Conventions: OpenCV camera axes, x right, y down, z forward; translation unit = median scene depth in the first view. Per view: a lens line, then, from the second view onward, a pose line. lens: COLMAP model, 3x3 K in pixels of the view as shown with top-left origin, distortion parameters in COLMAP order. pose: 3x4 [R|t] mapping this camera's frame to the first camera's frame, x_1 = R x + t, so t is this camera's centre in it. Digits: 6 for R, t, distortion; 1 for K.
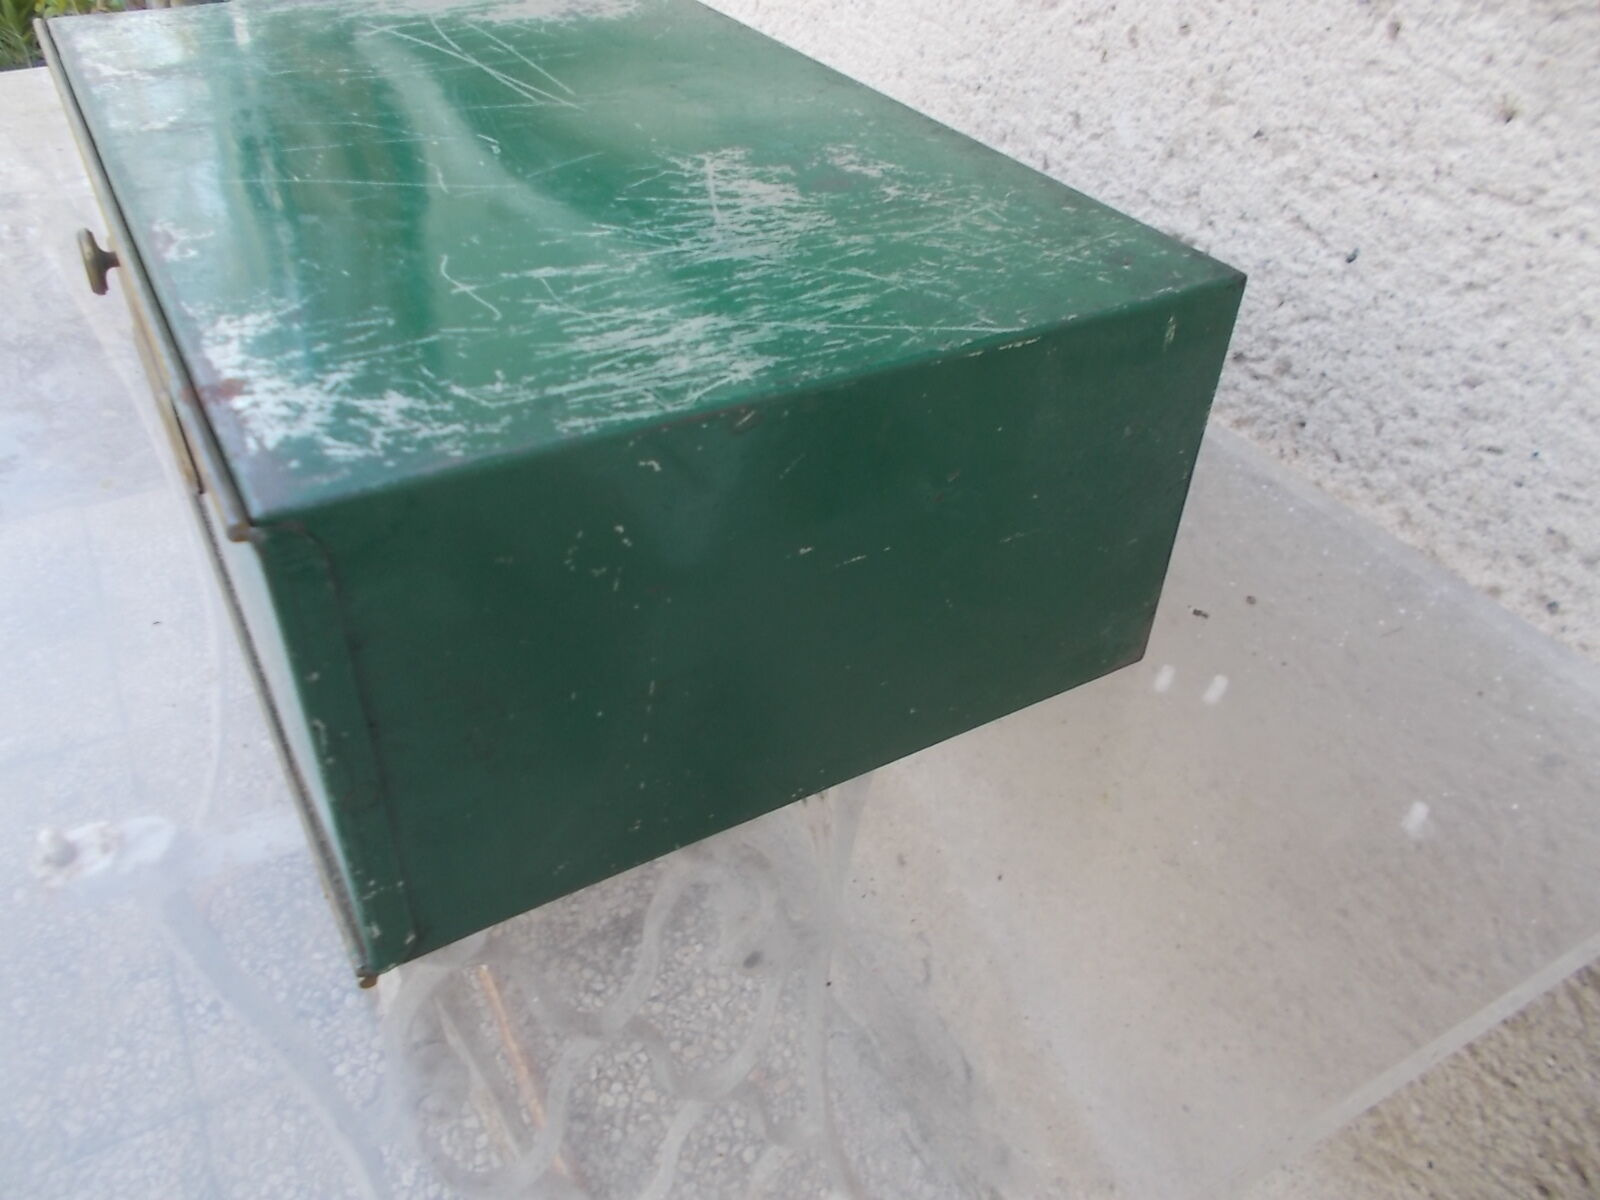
lens RADIAL K [[1170.0, 0, 783.4], [0, 1170.0, 613.8], [0, 0, 1]] dist [0.005402, -0.012422]
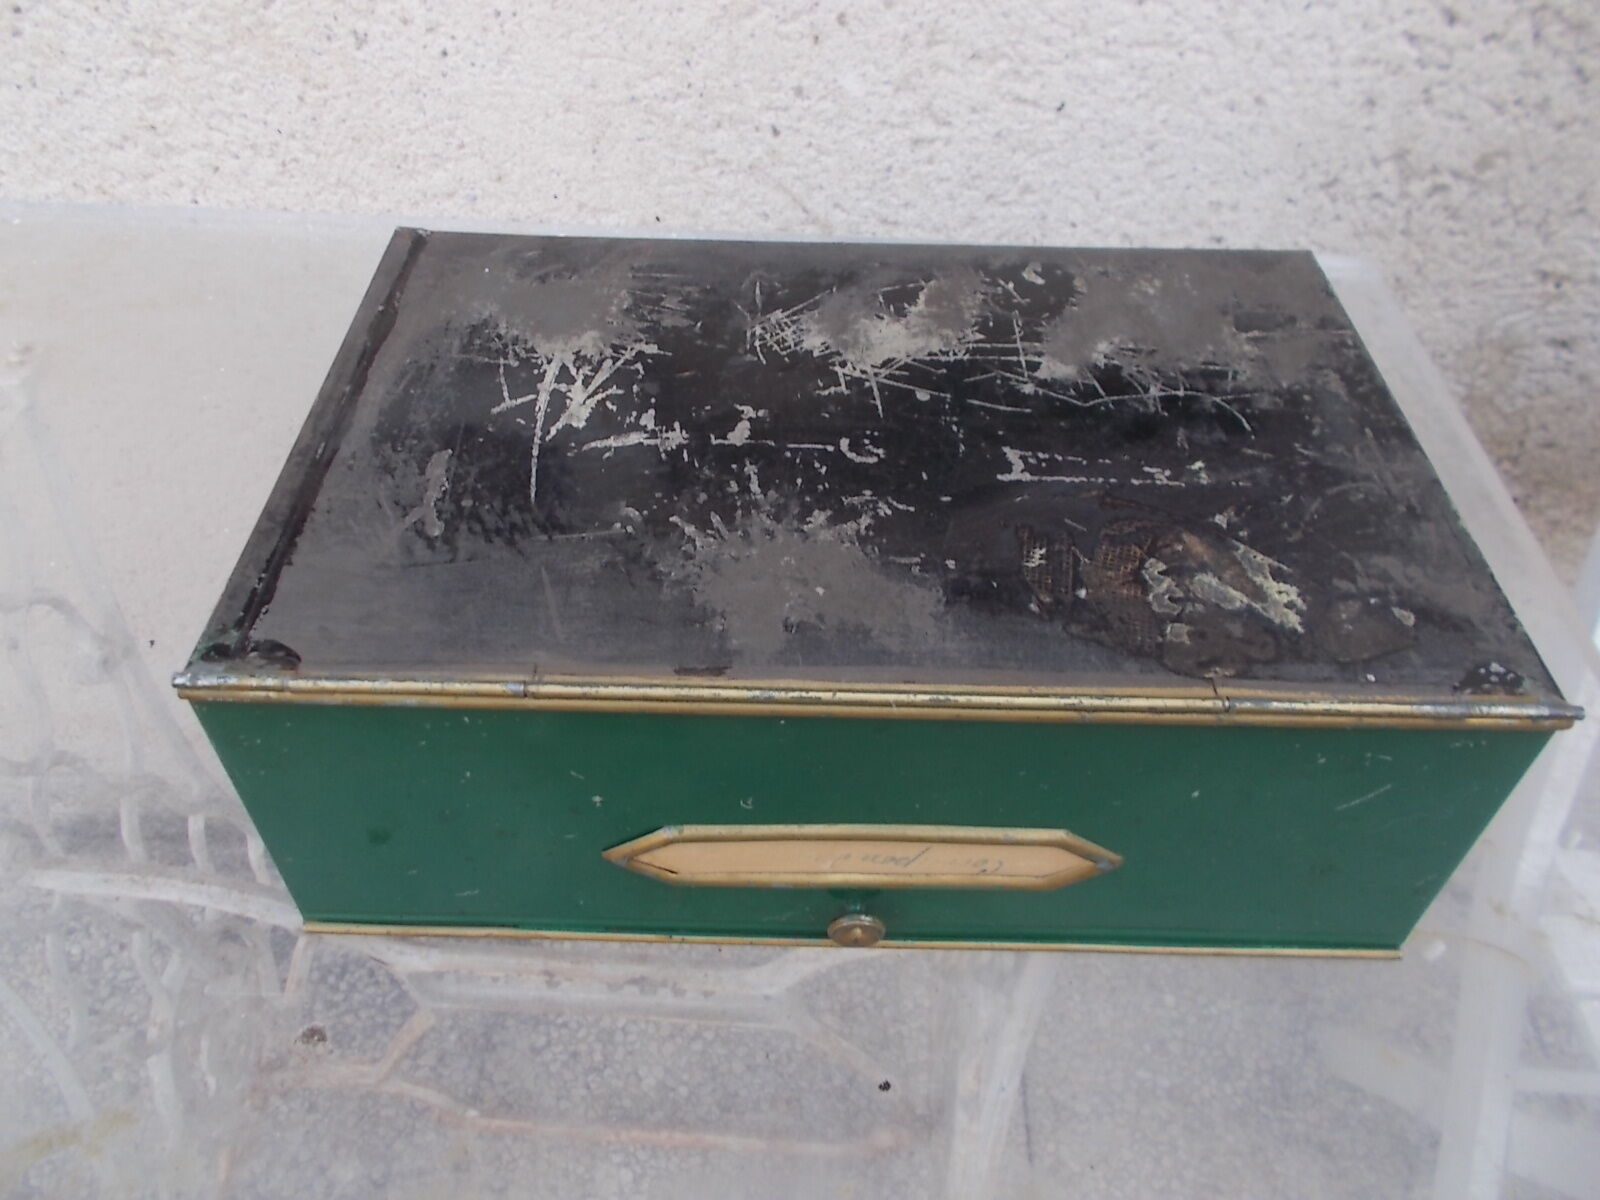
lens RADIAL K [[1170.0, 0, 797.1], [0, 1170.0, 609.6], [0, 0, 1]] dist [0.005402, -0.012422]
pose [[0.526872, -0.623632, 0.577486, -1.040159], [0.546008, 0.769041, 0.332341, -0.496060], [-0.651369, 0.140211, 0.745694, 0.131952]]
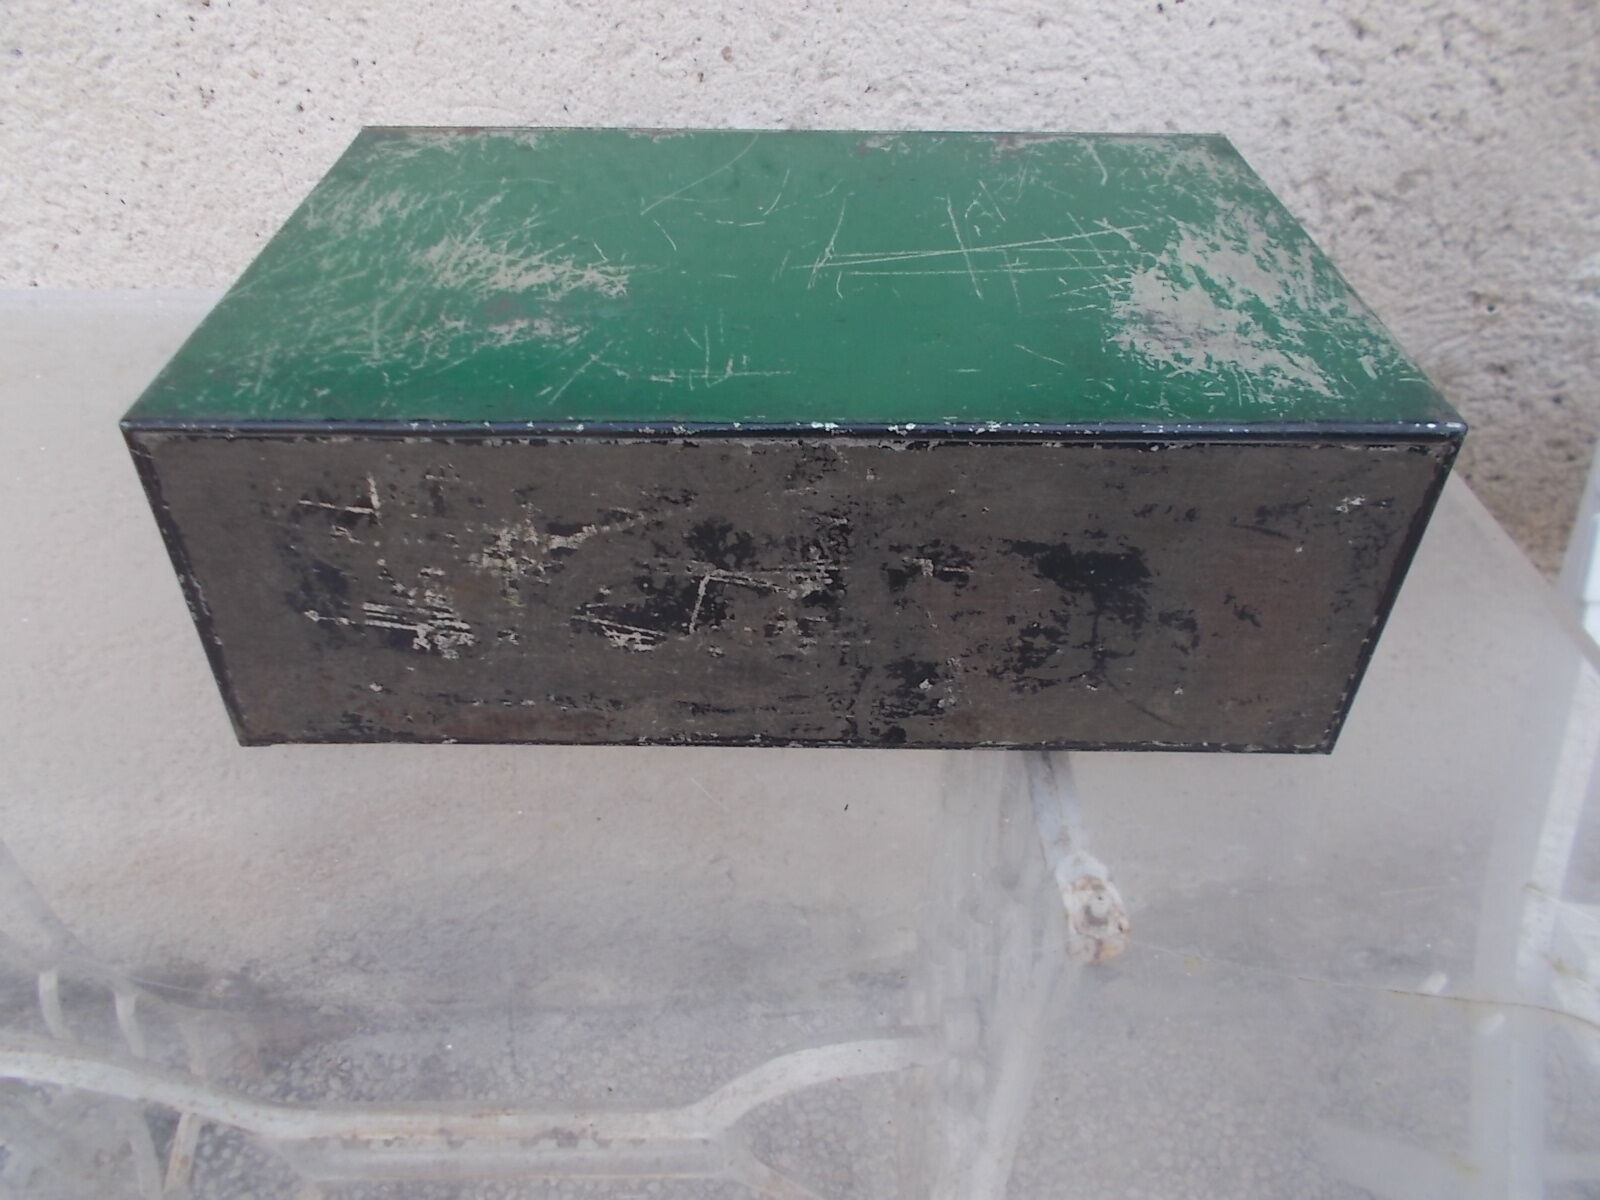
lens RADIAL K [[1170.0, 0, 788.7], [0, 1170.0, 609.1], [0, 0, 1]] dist [0.005402, -0.012422]
pose [[0.464112, -0.590519, 0.660218, -0.962498], [0.577489, 0.766890, 0.279974, -0.387329], [-0.671645, 0.251329, 0.696941, 0.242758]]
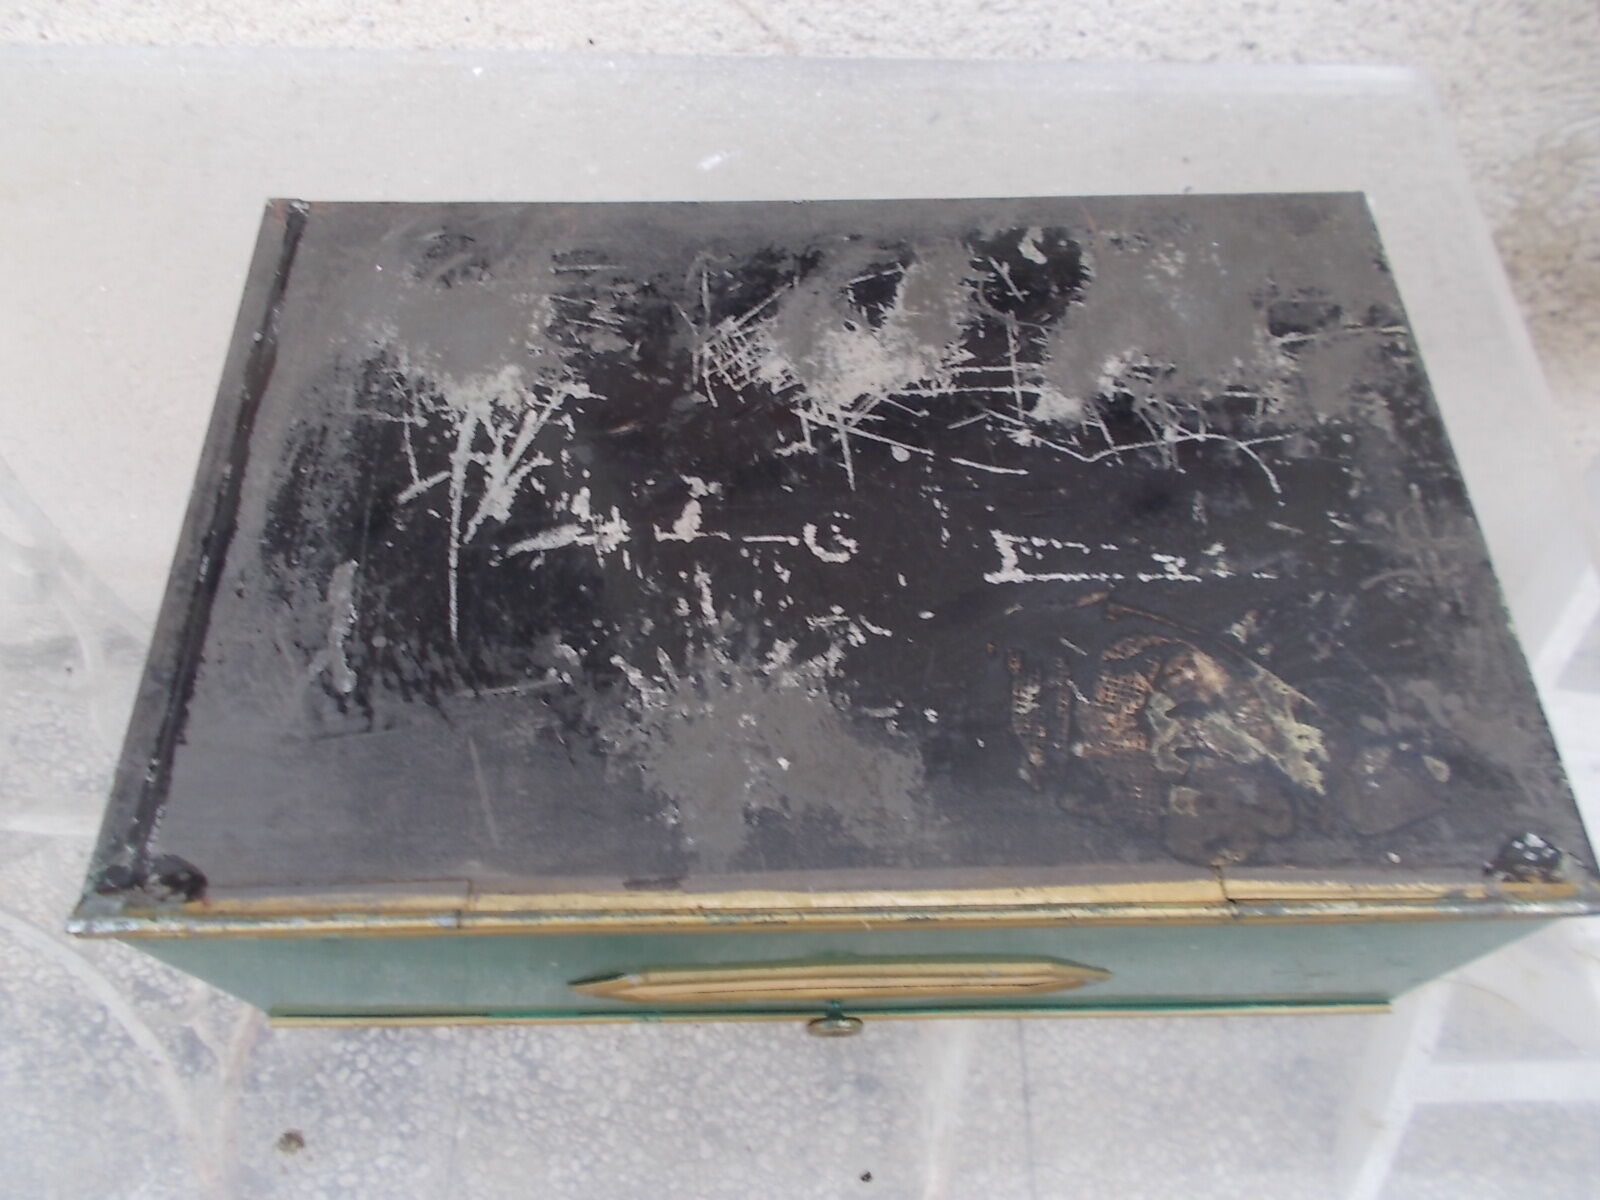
lens RADIAL K [[1170.0, 0, 796.1], [0, 1170.0, 607.9], [0, 0, 1]] dist [0.005402, -0.012422]
pose [[0.500595, -0.769577, 0.396429, -0.790111], [0.566309, 0.637480, 0.522411, -0.645315], [-0.654751, -0.037015, 0.754938, 0.174799]]
